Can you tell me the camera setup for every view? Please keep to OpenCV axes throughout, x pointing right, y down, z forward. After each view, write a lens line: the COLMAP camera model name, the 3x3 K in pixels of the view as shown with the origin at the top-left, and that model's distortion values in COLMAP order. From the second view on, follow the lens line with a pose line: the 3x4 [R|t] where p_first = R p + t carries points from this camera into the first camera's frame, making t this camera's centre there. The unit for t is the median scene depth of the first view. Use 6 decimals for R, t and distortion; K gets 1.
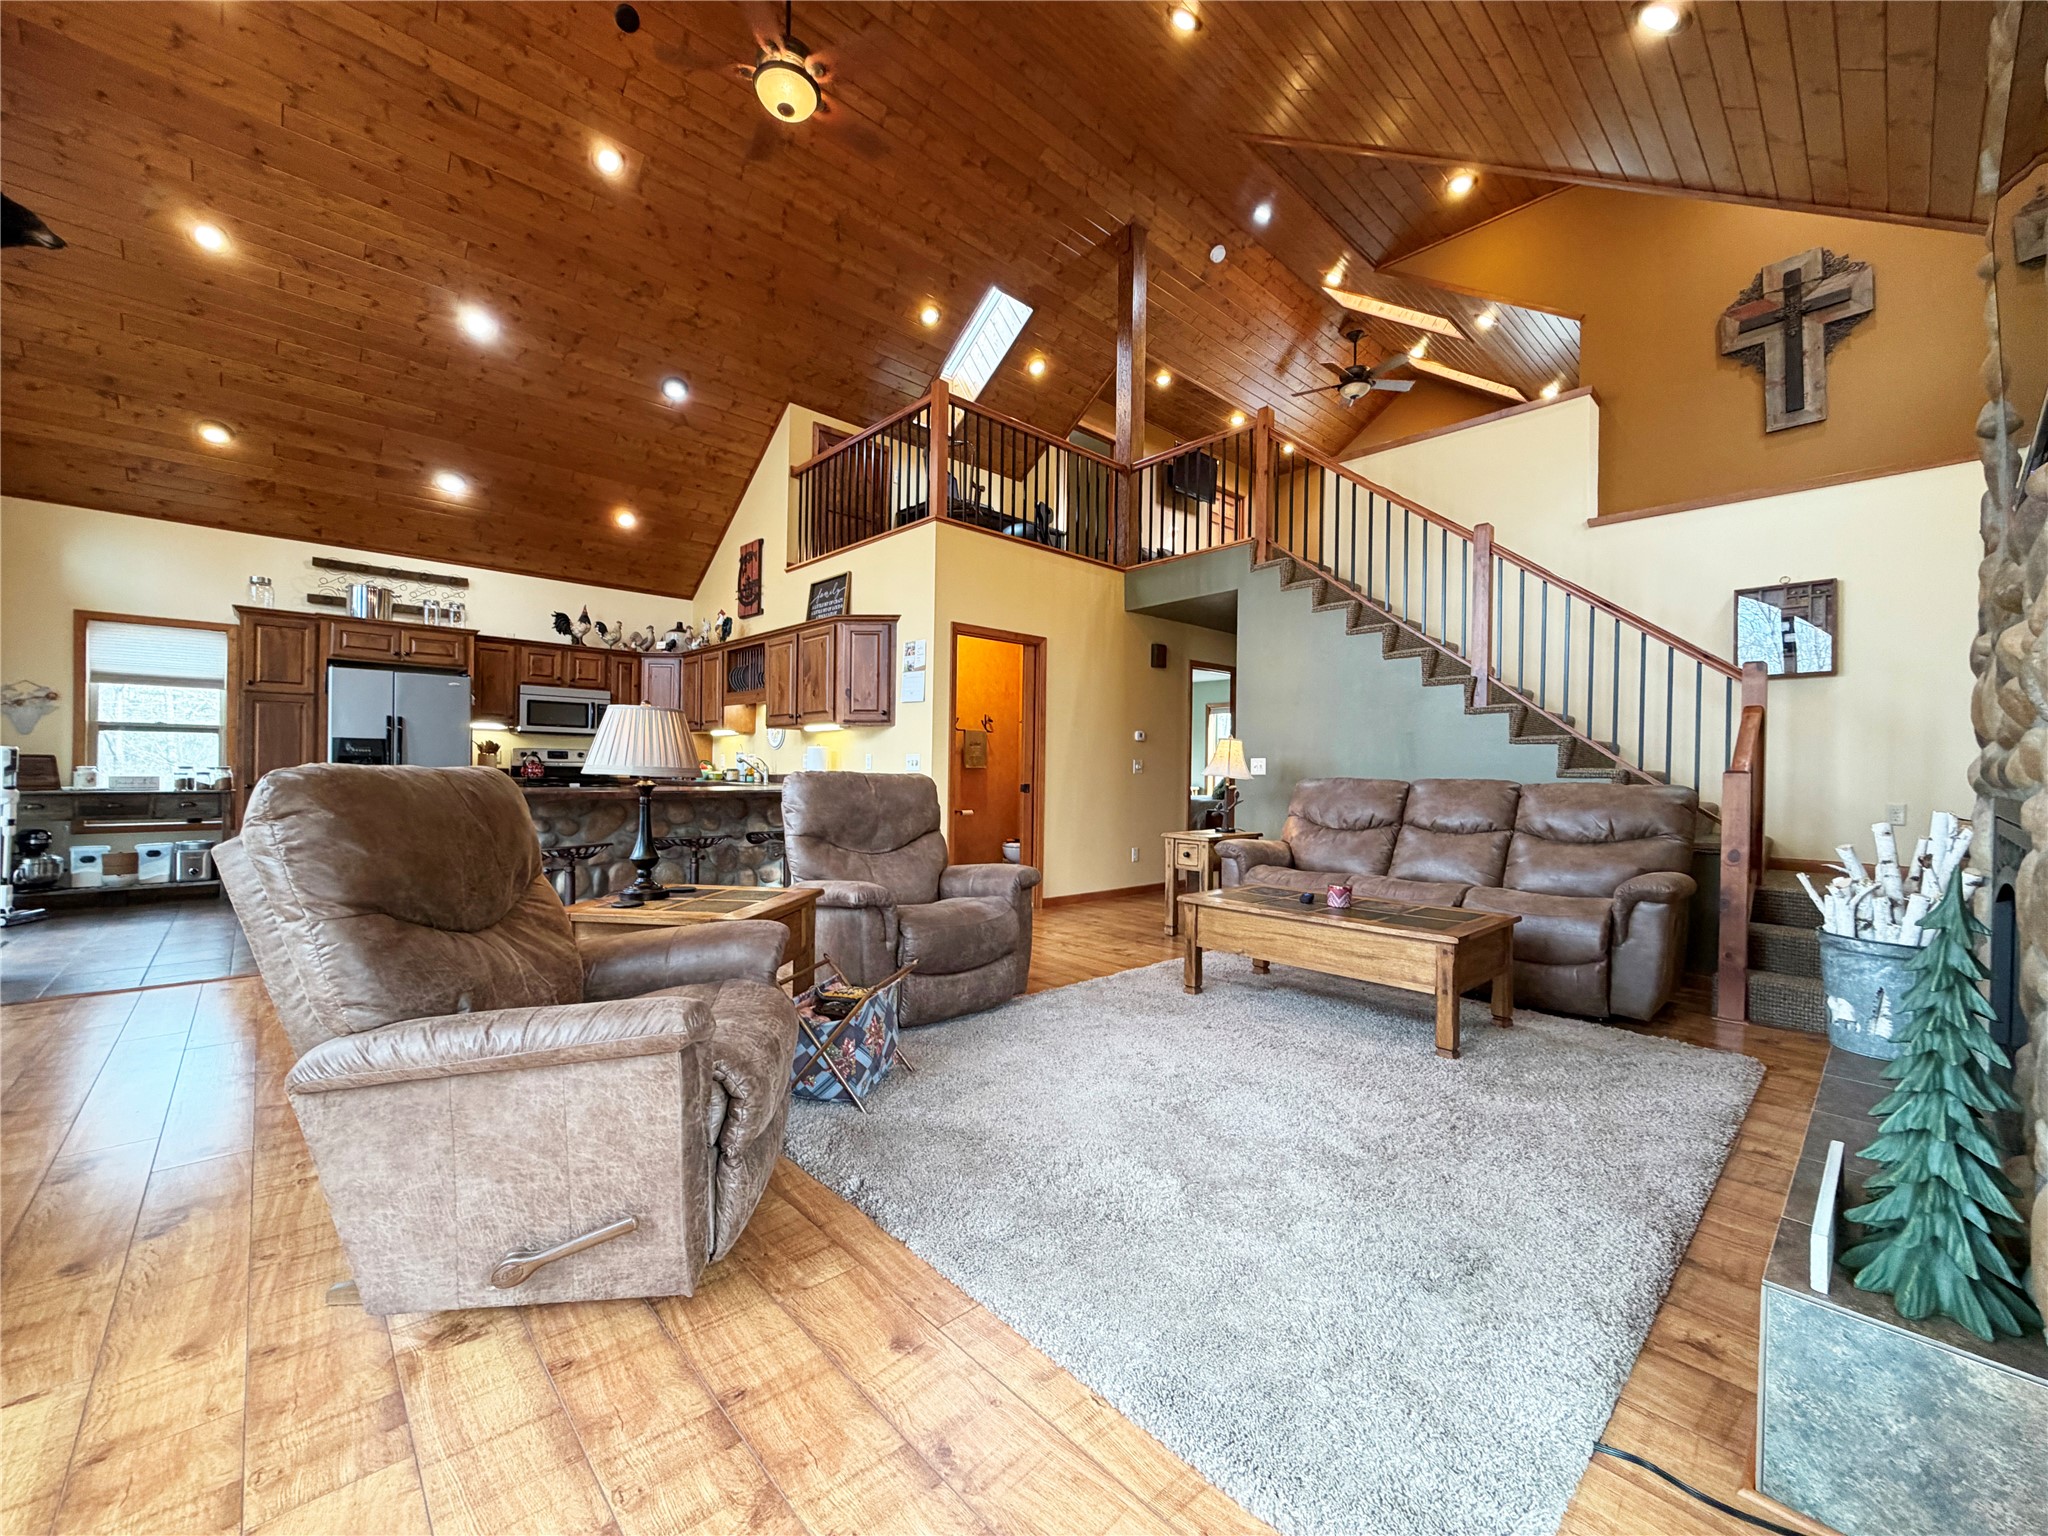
lens RADIAL K [[820.5, 0, 1020.5], [0, 820.5, 770.7], [0, 0, 1]] dist [0.001365, -0.000082]
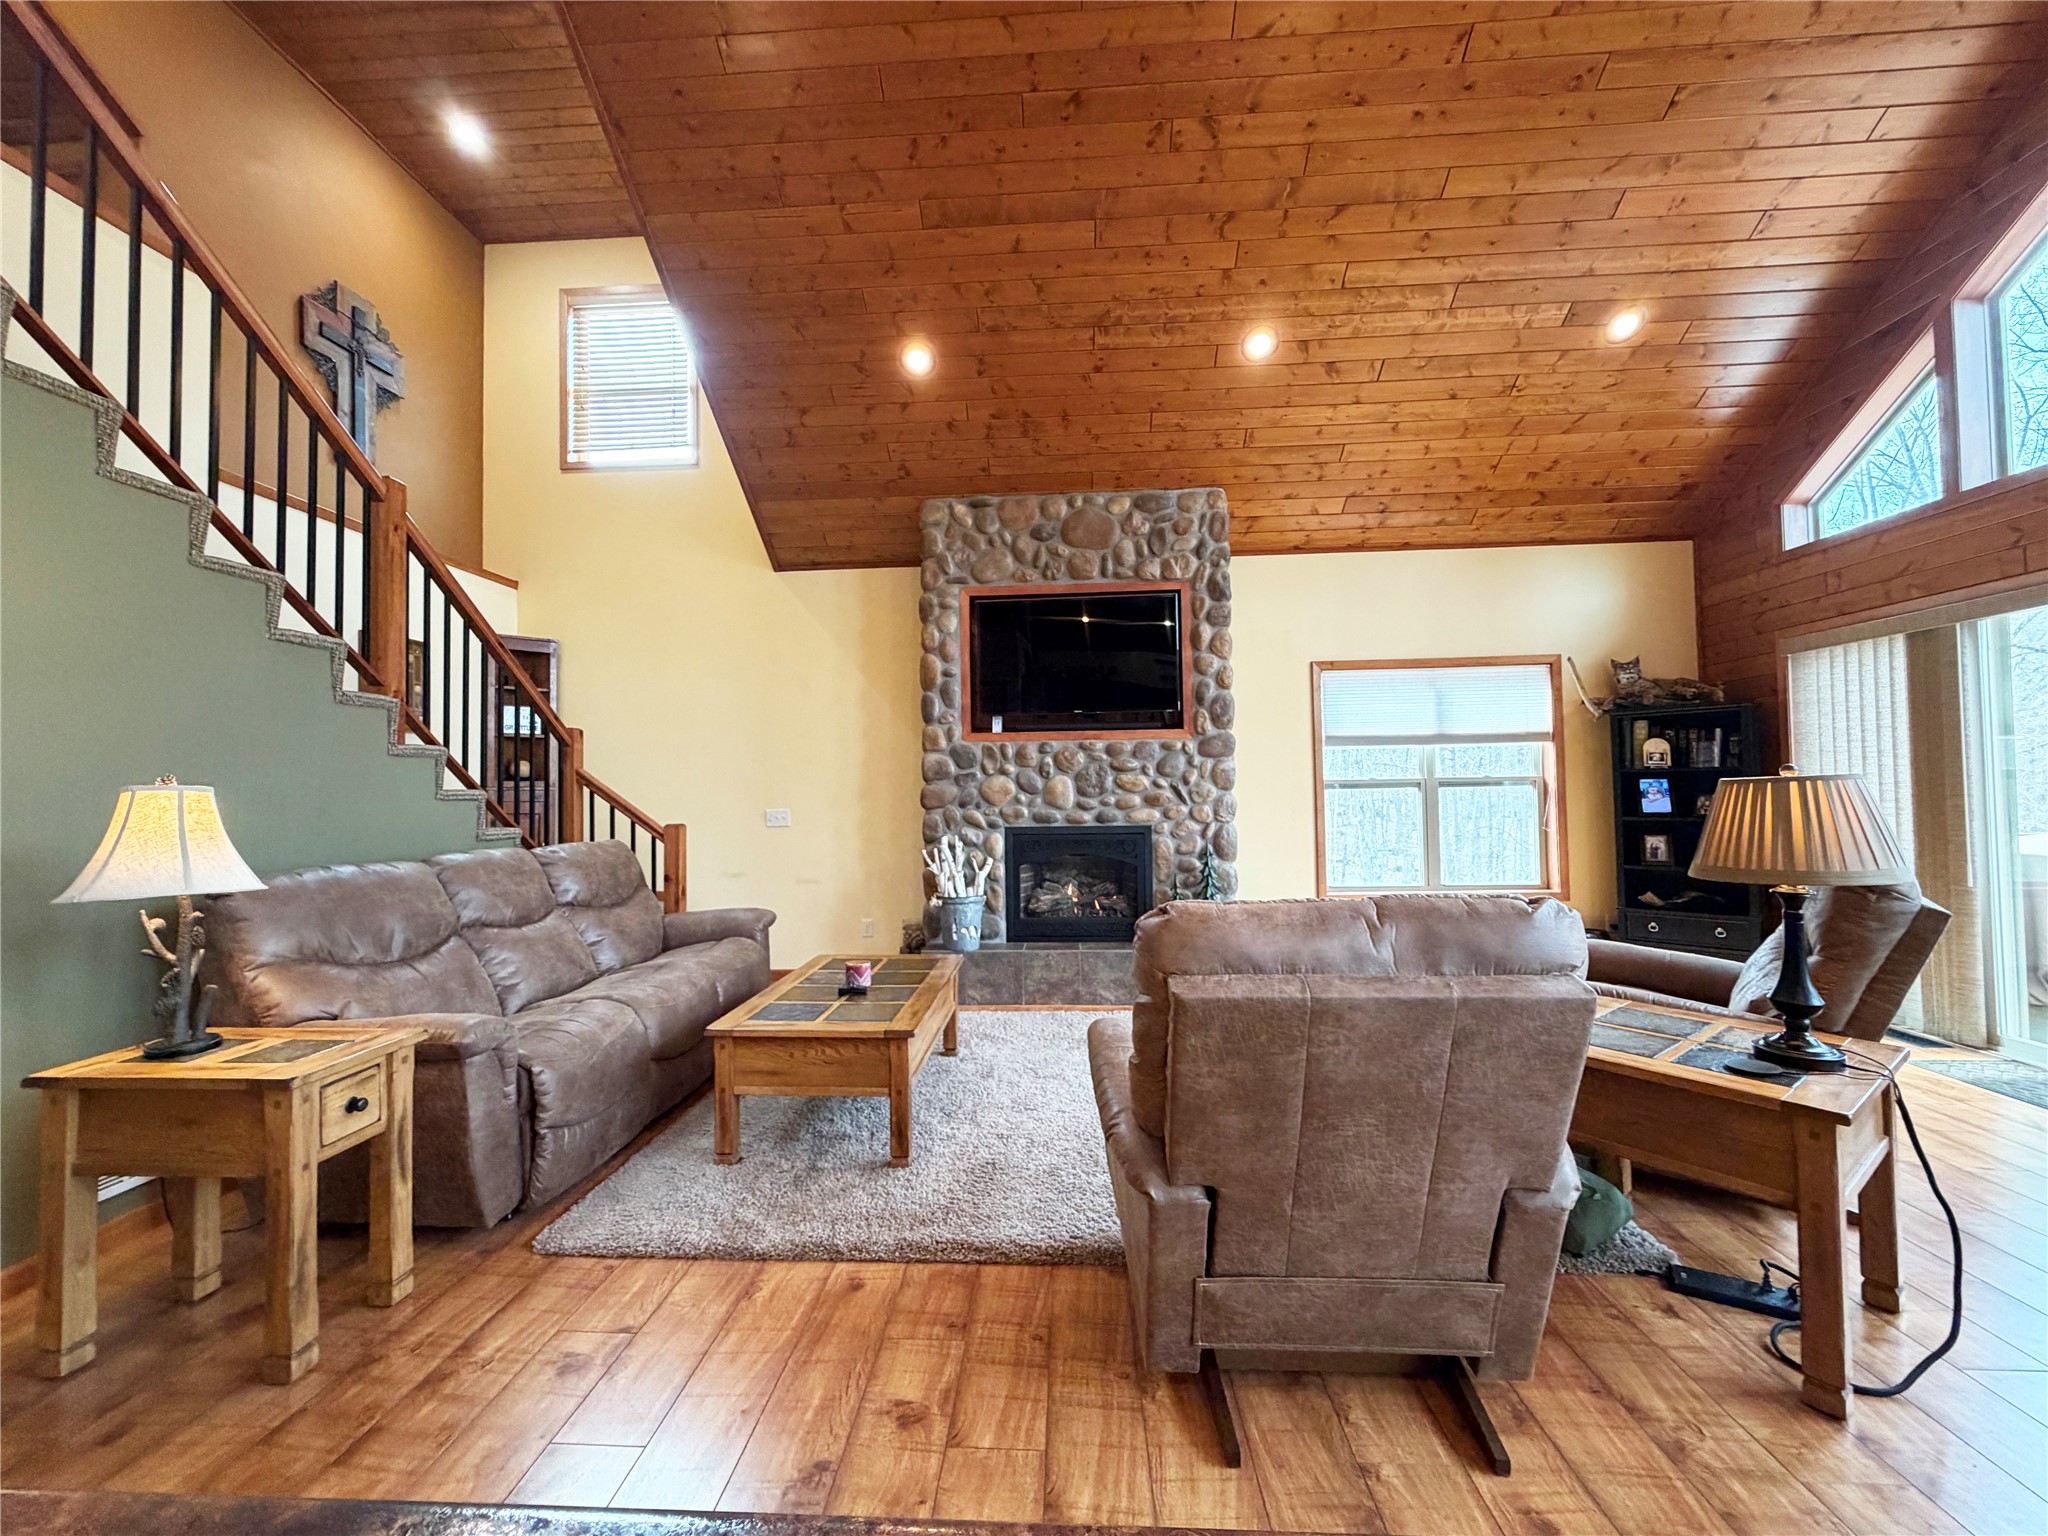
lens RADIAL K [[820.5, 0, 1021.8], [0, 820.5, 769.8], [0, 0, 1]] dist [0.001365, -0.000082]
pose [[-0.691520, 0.016776, 0.722162, -0.230202], [0.006858, 0.999838, -0.016660, -0.034230], [-0.722325, -0.006568, -0.691523, 0.872926]]
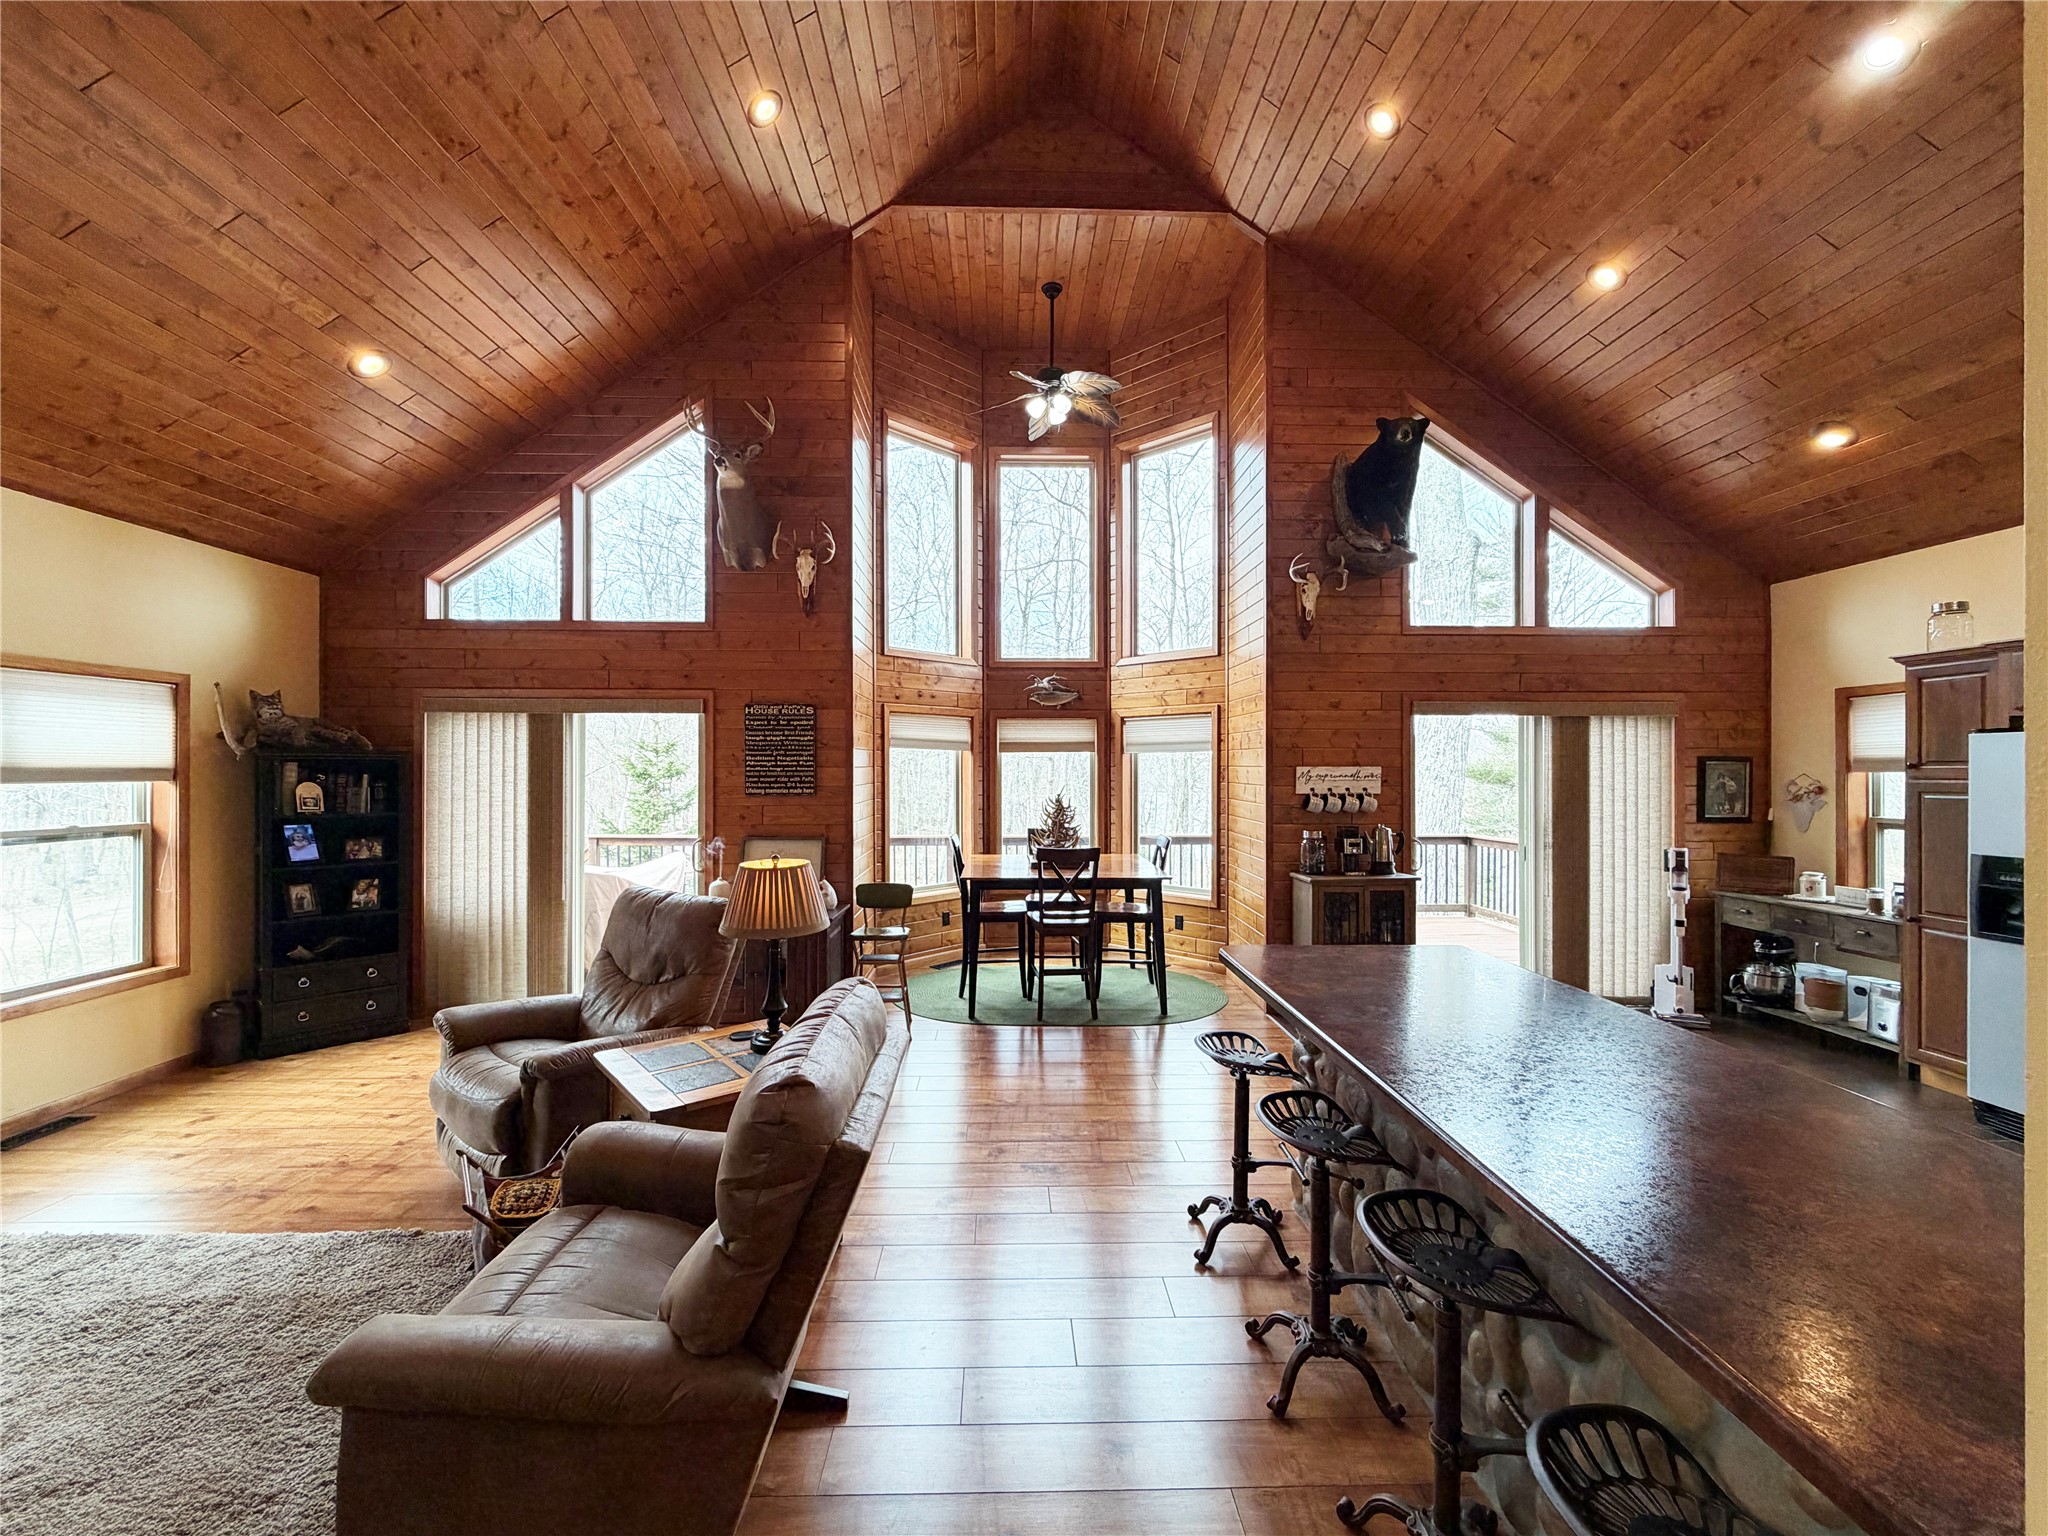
lens RADIAL K [[820.5, 0, 1025.7], [0, 820.5, 771.3], [0, 0, 1]] dist [0.001365, -0.000082]
pose [[-0.660068, -0.017262, -0.751008, 0.051462], [-0.012434, 0.999850, -0.012053, -0.083140], [0.751103, 0.001382, -0.660183, 0.872827]]
